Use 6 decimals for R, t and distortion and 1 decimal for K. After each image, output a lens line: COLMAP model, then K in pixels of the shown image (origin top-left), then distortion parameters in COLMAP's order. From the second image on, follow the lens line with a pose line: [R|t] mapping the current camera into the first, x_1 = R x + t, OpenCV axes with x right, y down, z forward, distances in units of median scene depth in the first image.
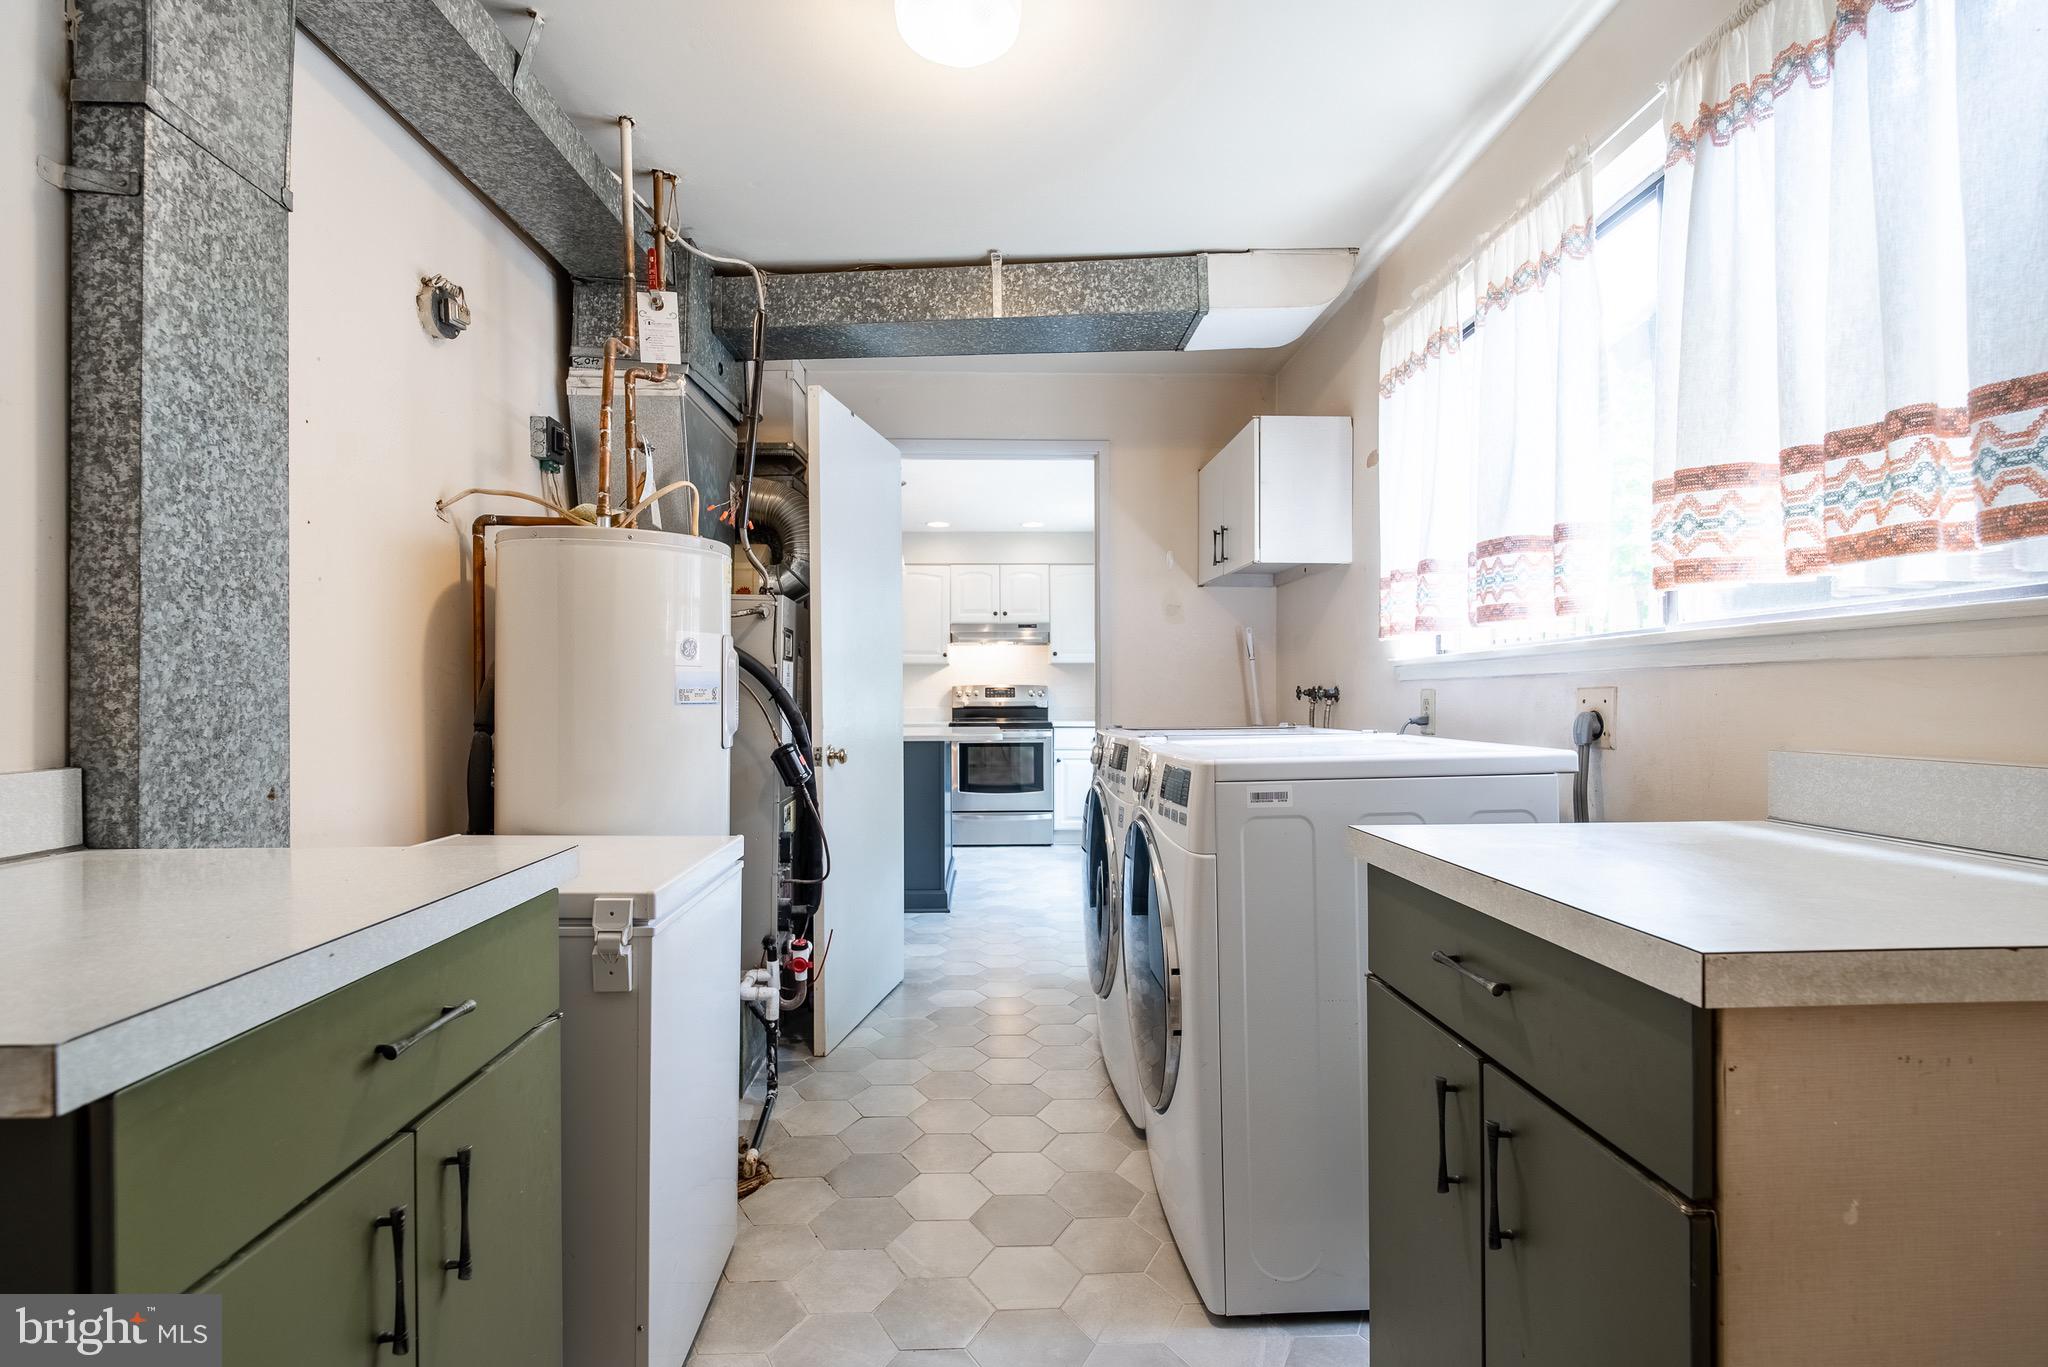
lens RADIAL K [[956.1, 0, 1020.8], [0, 956.1, 687.5], [0, 0, 1]] dist [0.015354, 0.000302]
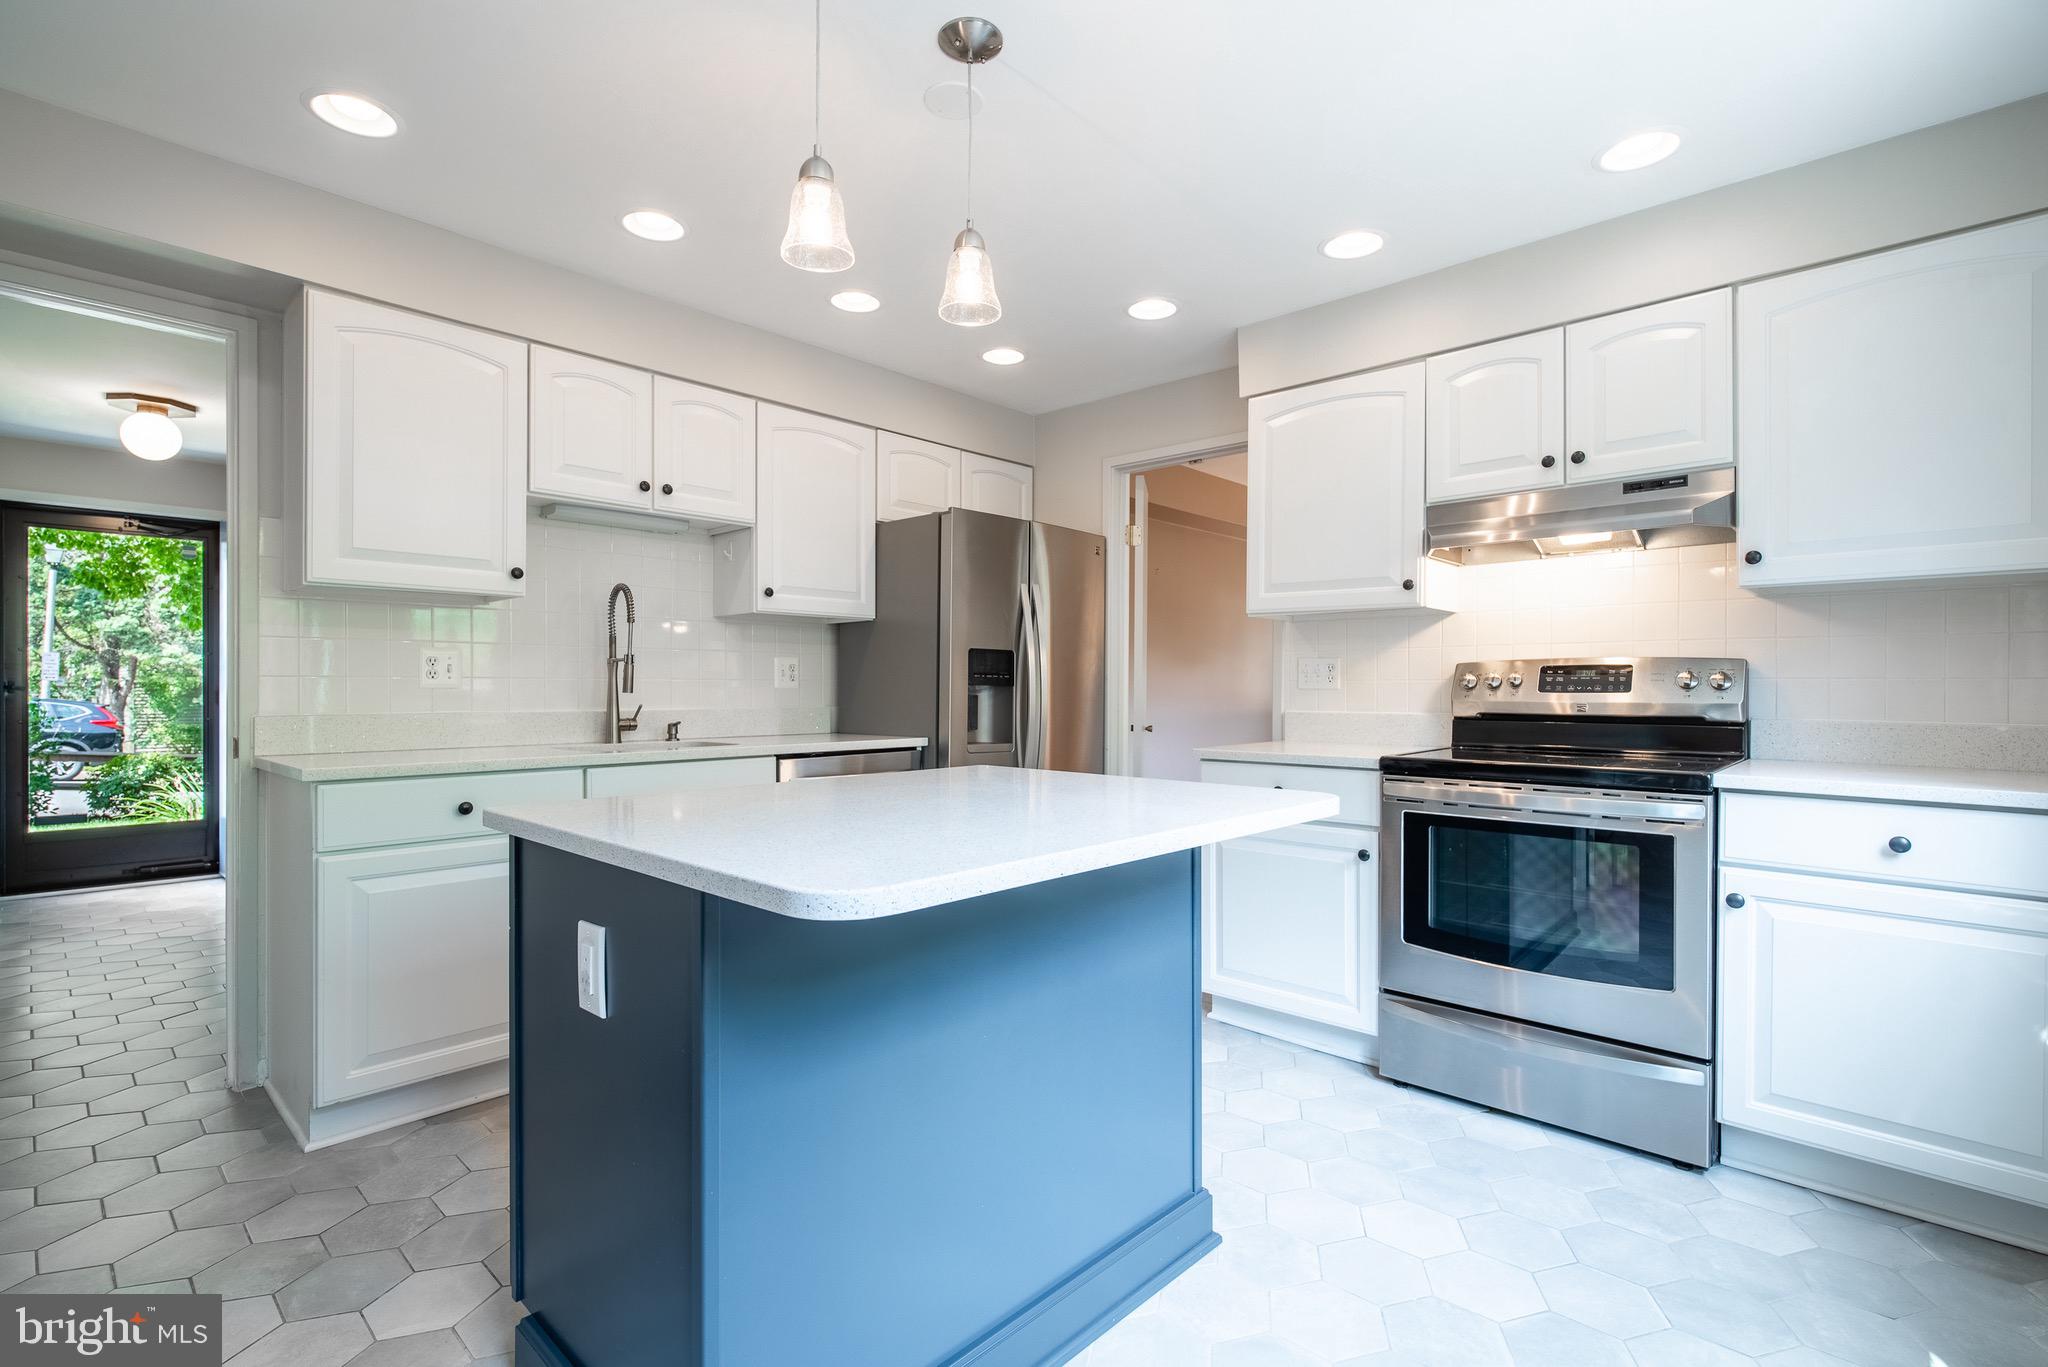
lens RADIAL K [[956.1, 0, 1029.8], [0, 956.1, 683.3], [0, 0, 1]] dist [0.015354, 0.000302]
pose [[0.700824, 0.004595, -0.713319, 0.096199], [-0.000233, 0.999981, 0.006213, 0.004912], [0.713334, -0.004188, 0.700812, 0.595191]]
